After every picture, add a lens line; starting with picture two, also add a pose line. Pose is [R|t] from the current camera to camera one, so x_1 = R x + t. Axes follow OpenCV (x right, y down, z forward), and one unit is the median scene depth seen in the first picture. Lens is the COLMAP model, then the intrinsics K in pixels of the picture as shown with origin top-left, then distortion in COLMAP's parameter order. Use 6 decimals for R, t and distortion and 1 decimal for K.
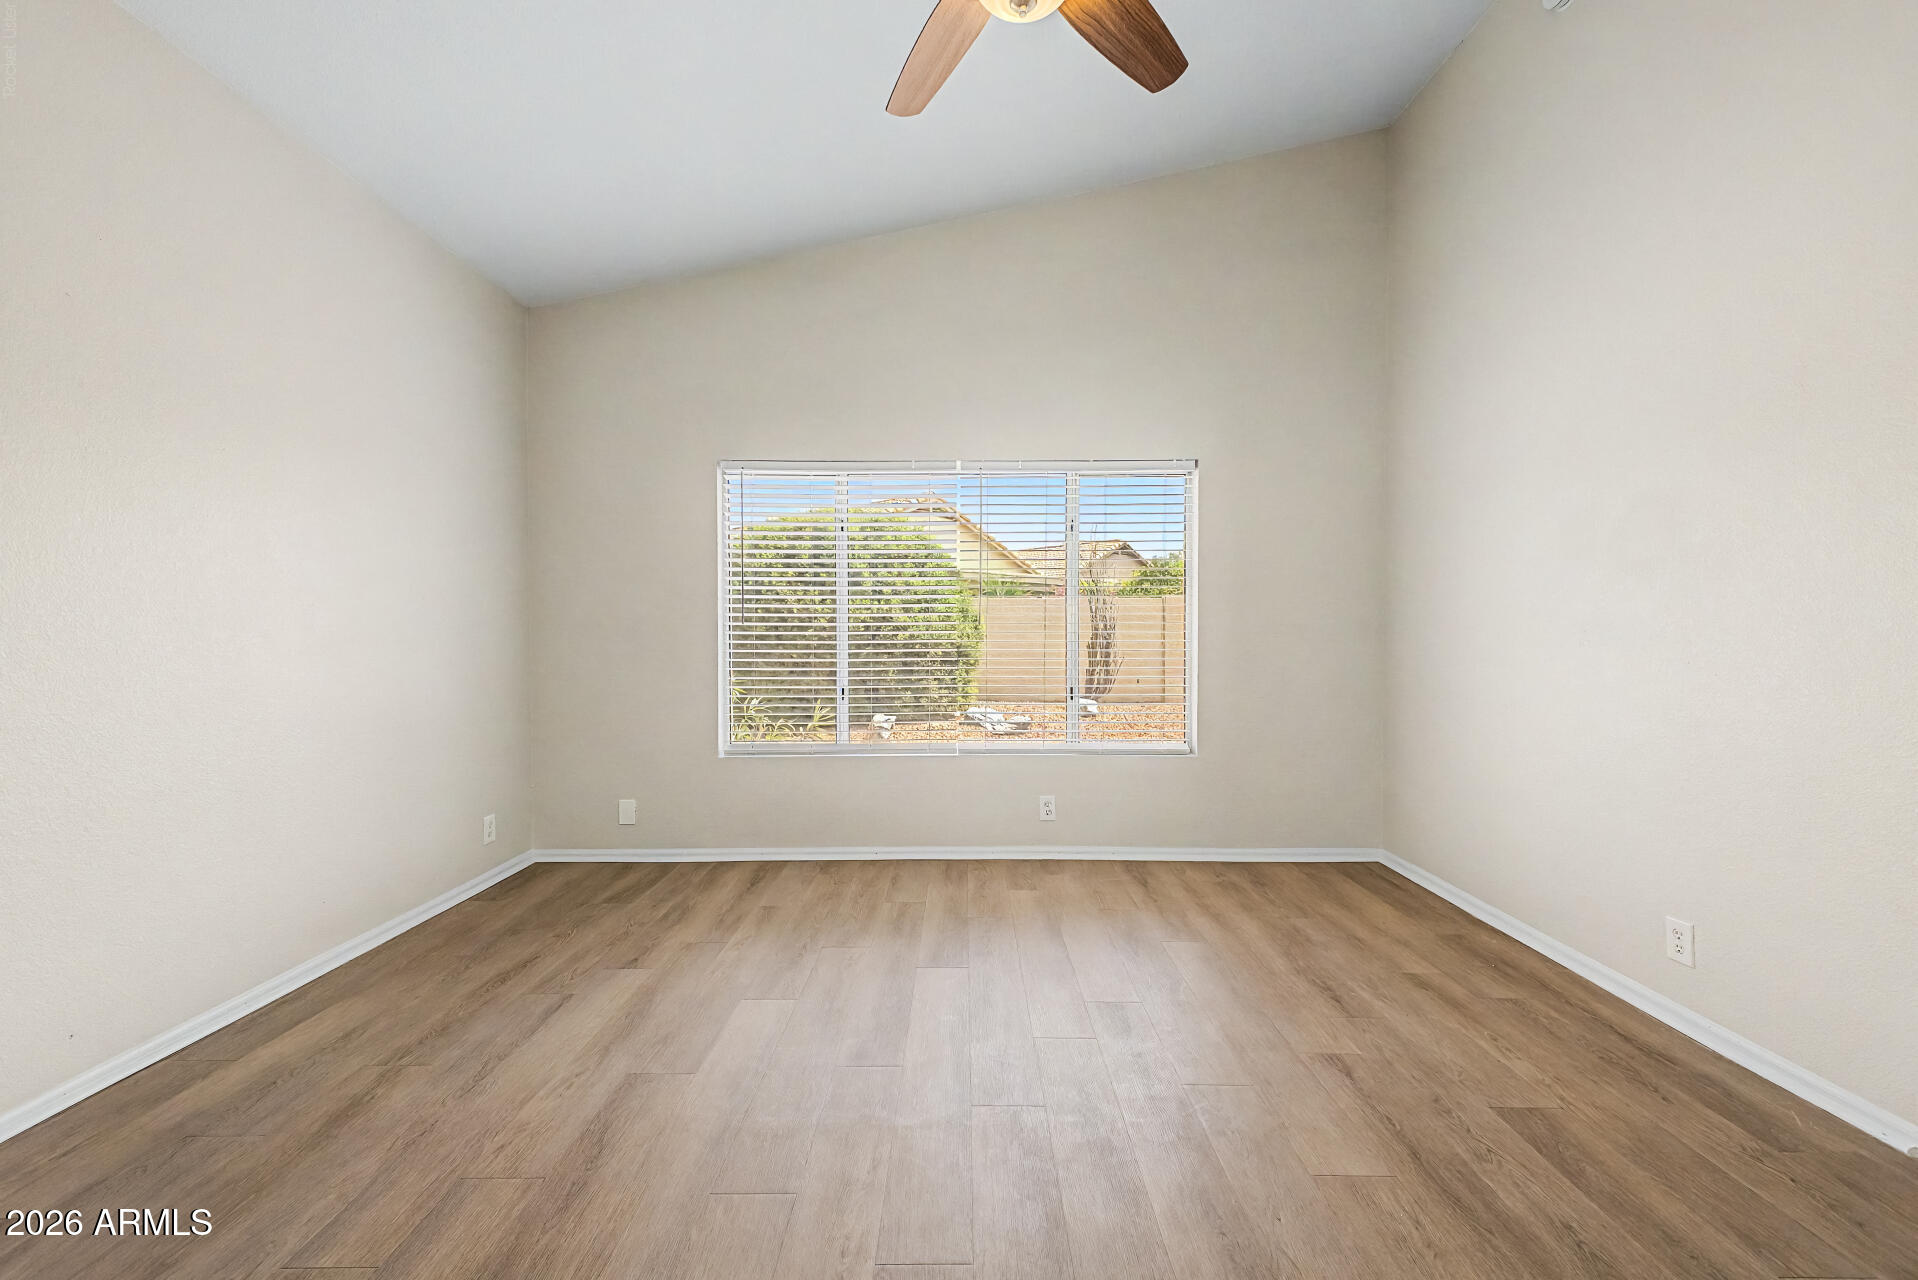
lens RADIAL K [[775.7, 0, 957.3], [0, 775.7, 643.4], [0, 0, 1]] dist [0.011147, -0.002531]
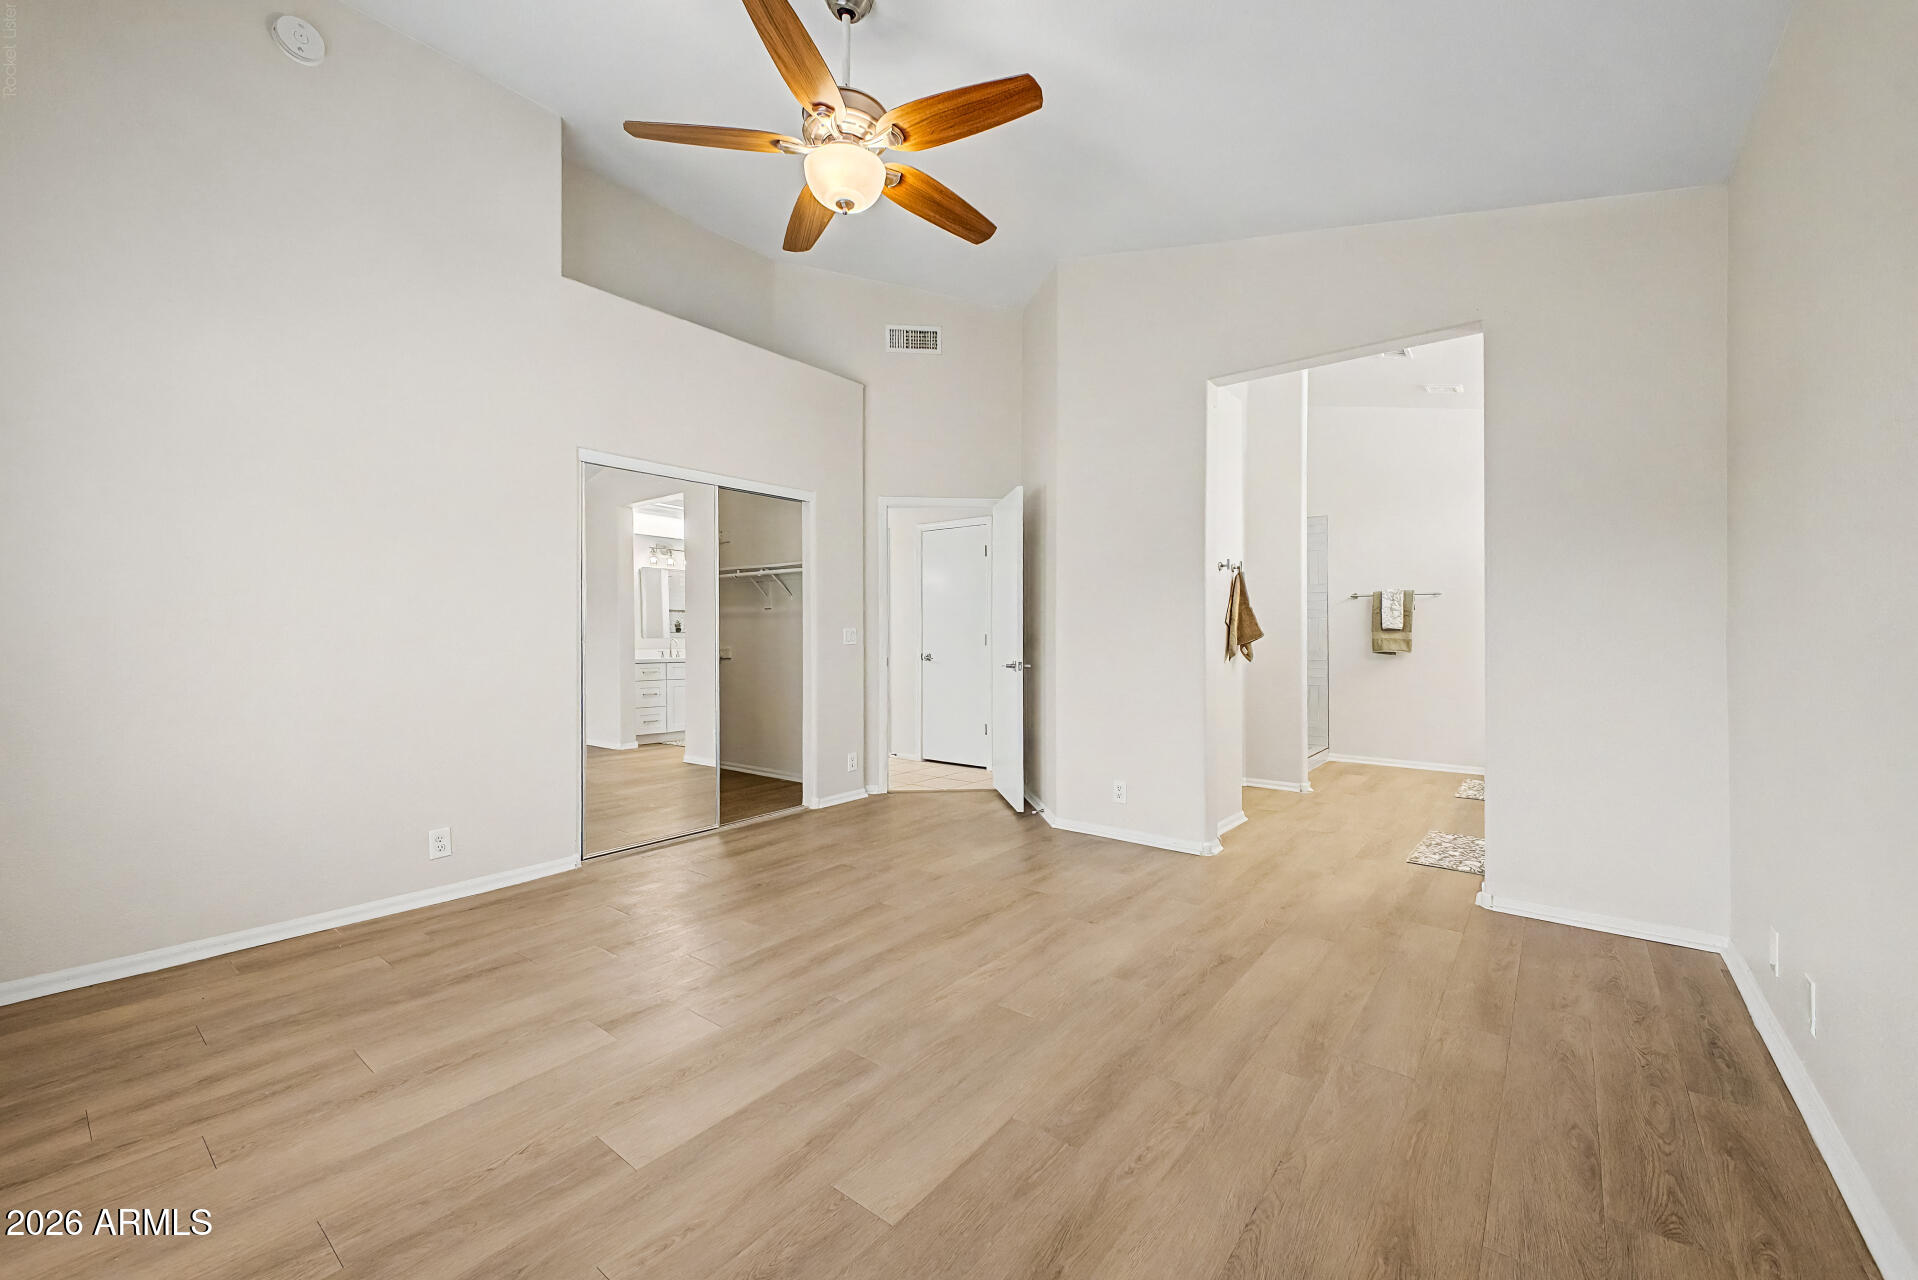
lens RADIAL K [[775.7, 0, 957.7], [0, 775.7, 634.9], [0, 0, 1]] dist [0.011147, -0.002531]
pose [[-0.795694, 0.004185, 0.605685, -0.684914], [0.012914, 0.999866, 0.010056, -0.013061], [-0.605561, 0.015823, -0.795641, 1.446800]]
